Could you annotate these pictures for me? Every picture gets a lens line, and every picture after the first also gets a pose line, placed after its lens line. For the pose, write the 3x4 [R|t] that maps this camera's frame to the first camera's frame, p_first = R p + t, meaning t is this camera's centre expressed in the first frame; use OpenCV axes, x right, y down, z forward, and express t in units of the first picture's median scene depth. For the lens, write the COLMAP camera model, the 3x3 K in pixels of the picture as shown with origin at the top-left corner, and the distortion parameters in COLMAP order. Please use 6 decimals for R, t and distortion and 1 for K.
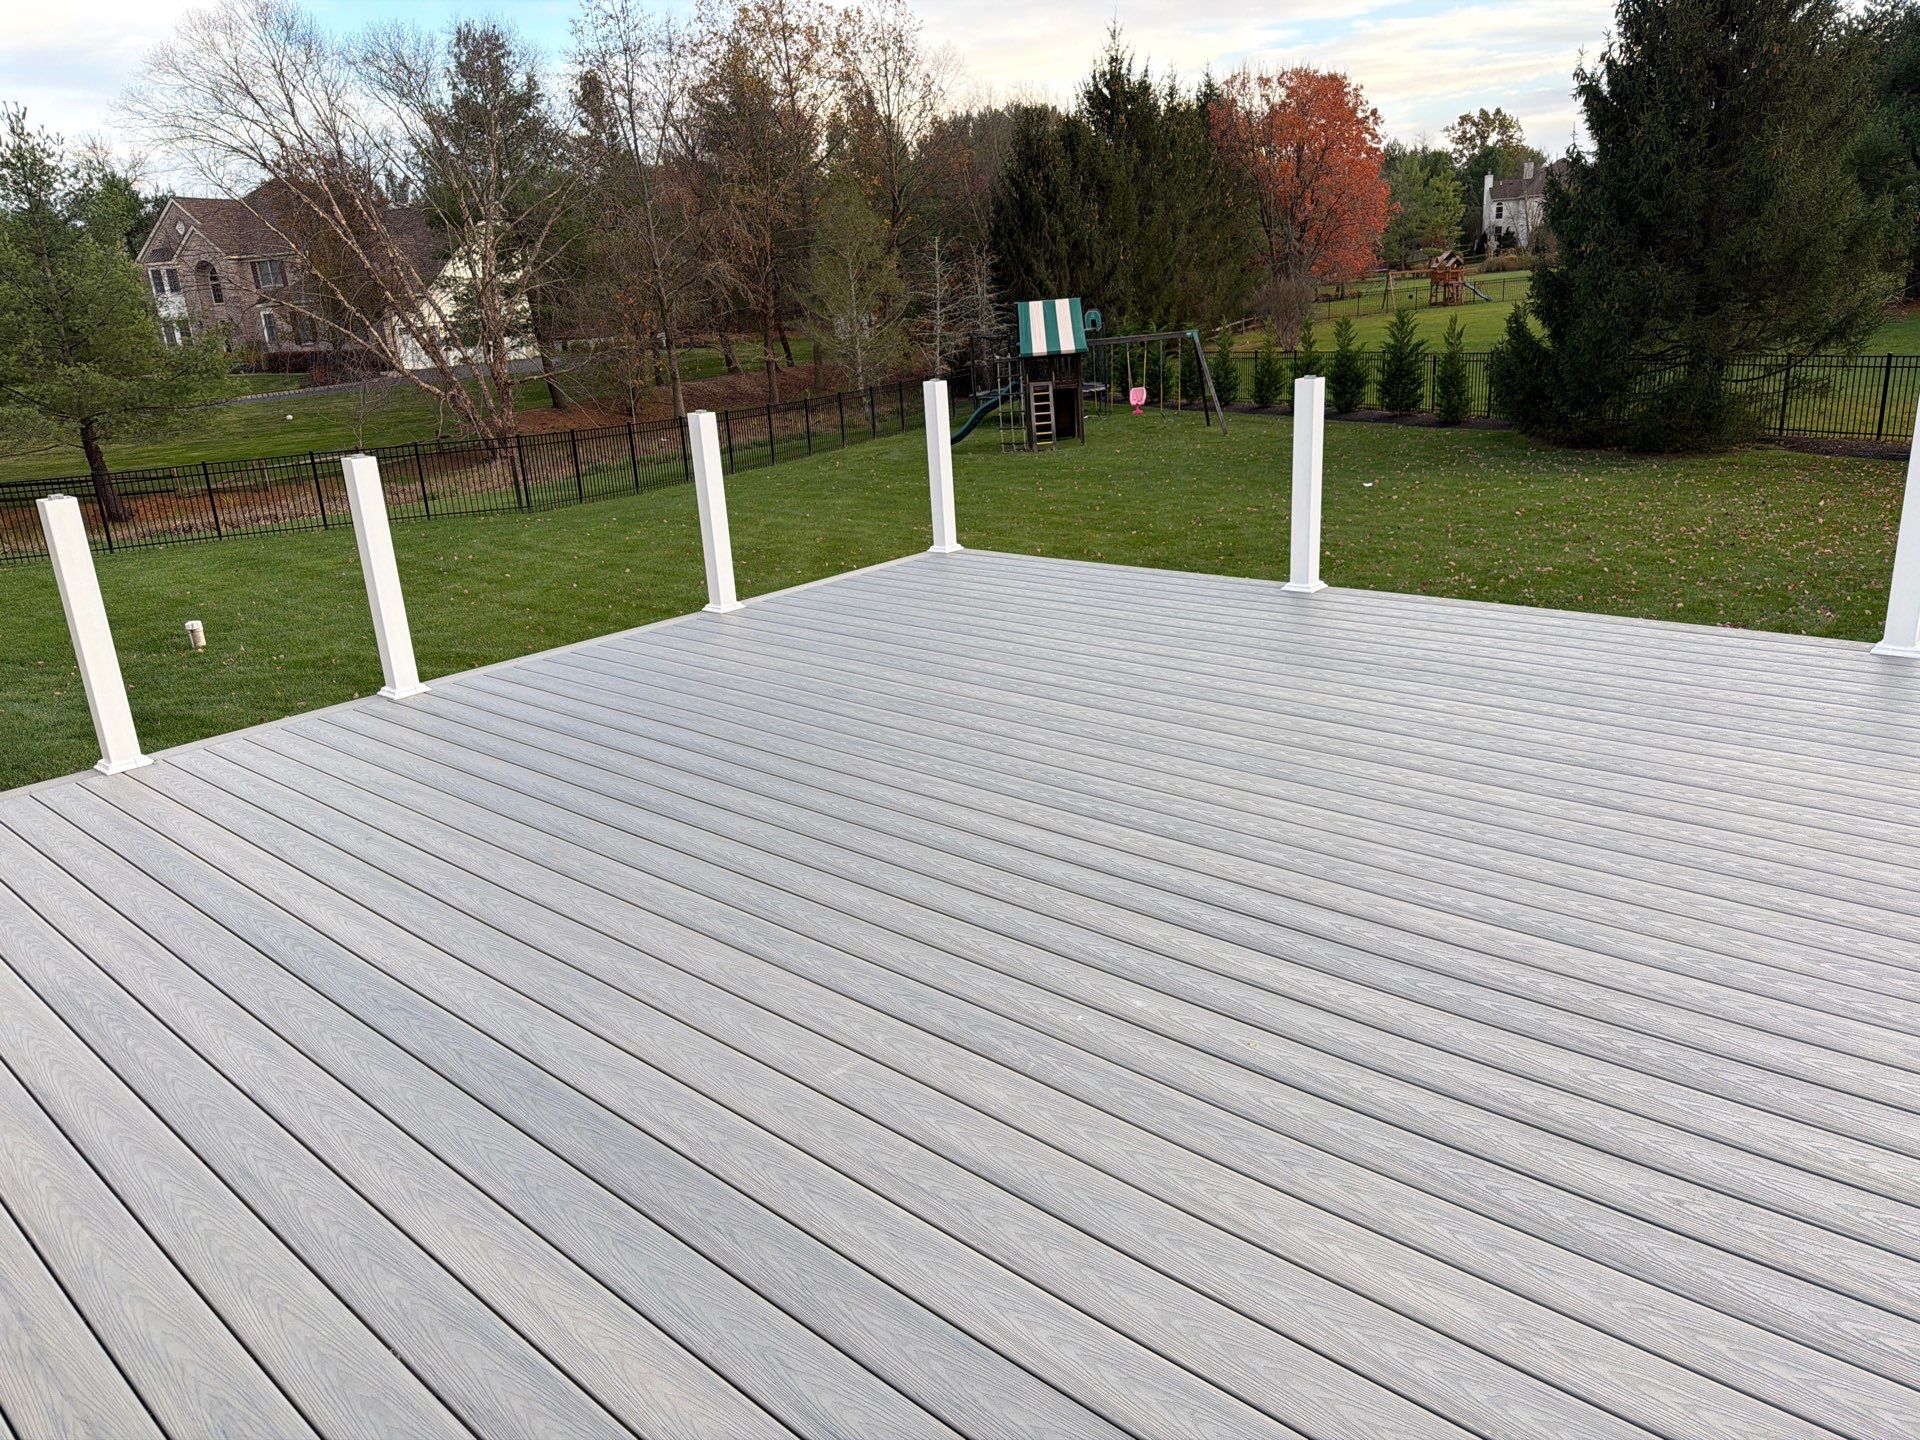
lens RADIAL K [[1351.8, 0, 951.9], [0, 1351.8, 725.0], [0, 0, 1]] dist [0.004762, -0.016399]
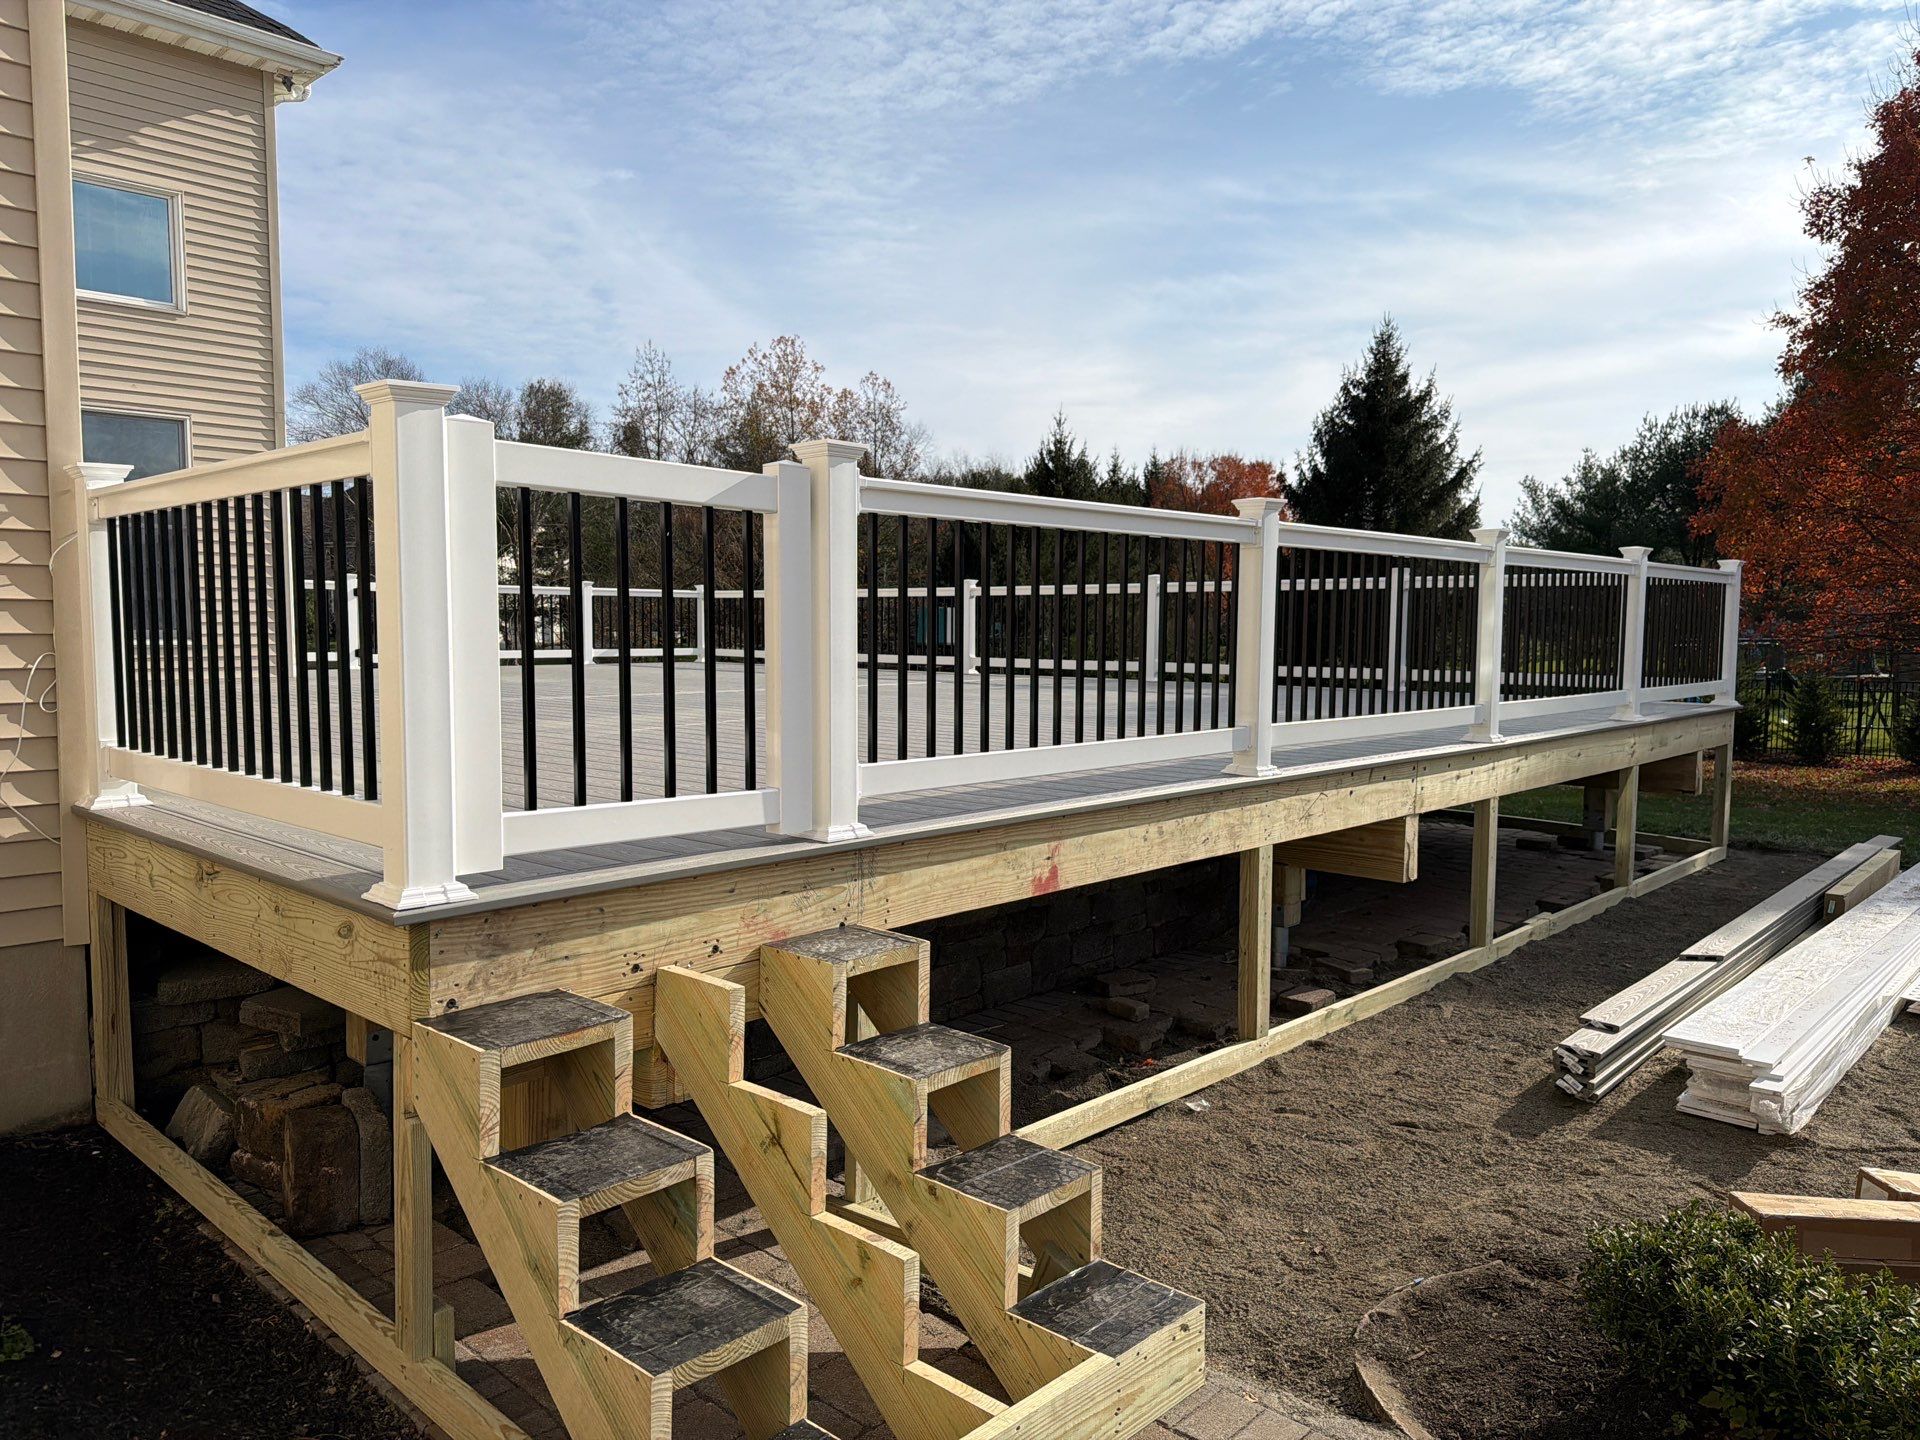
lens RADIAL K [[1351.8, 0, 966.0], [0, 1351.8, 722.8], [0, 0, 1]] dist [0.004762, -0.016399]
pose [[0.997742, 0.067159, 0.000724, 0.056433], [-0.065032, 0.968720, -0.239483, 0.063786], [-0.016785, 0.238895, 0.970900, -0.149184]]
